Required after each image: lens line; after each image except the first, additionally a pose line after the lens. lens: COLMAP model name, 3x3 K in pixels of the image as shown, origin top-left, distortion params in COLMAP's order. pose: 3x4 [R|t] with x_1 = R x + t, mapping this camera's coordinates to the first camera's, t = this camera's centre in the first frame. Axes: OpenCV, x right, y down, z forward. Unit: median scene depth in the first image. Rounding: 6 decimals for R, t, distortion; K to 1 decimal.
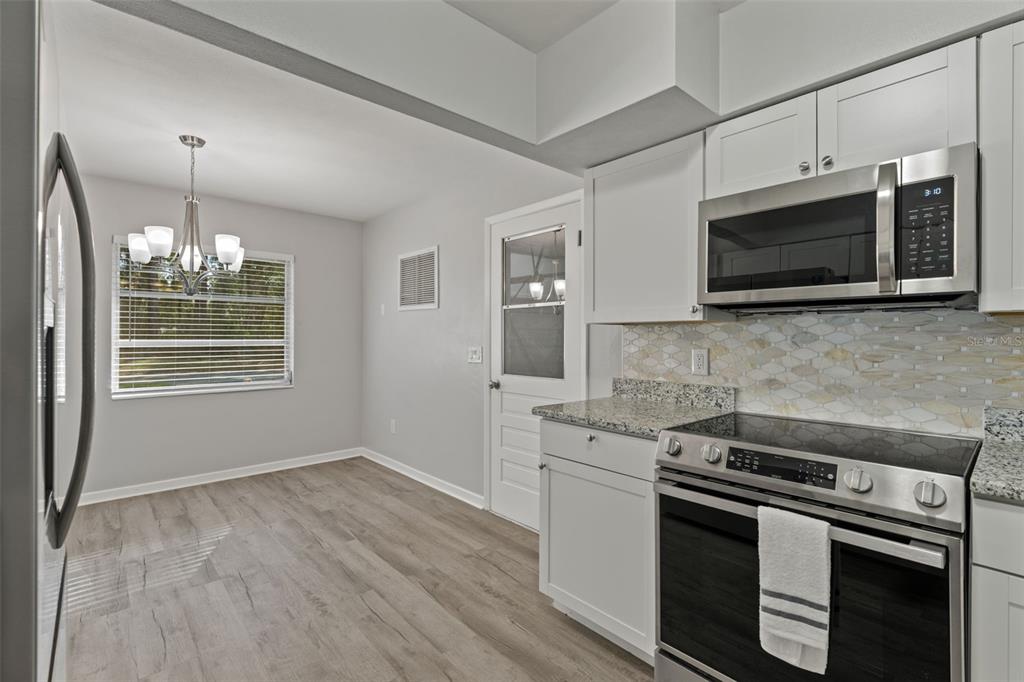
lens RADIAL K [[461.9, 0, 513.8], [0, 461.9, 336.2], [0, 0, 1]] dist [-0.008270, 0.003663]
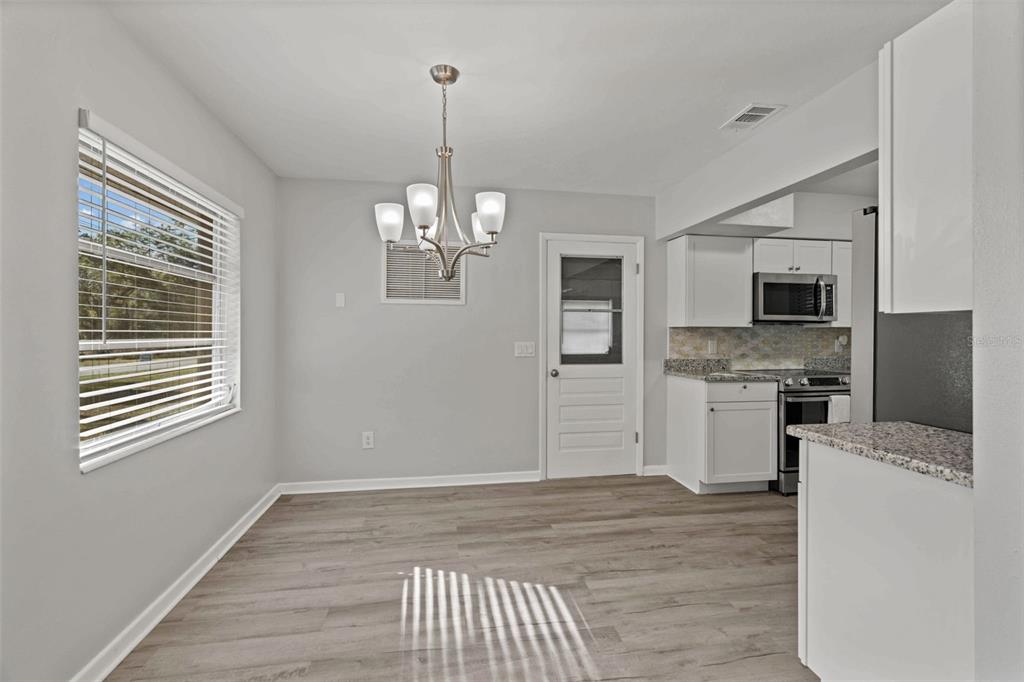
lens RADIAL K [[461.9, 0, 515.8], [0, 461.9, 333.0], [0, 0, 1]] dist [-0.008270, 0.003663]
pose [[0.538514, 0.000878, 0.842616, -1.405953], [-0.004683, 0.999987, 0.001951, -0.003848], [-0.842604, -0.004997, 0.538511, 0.543003]]
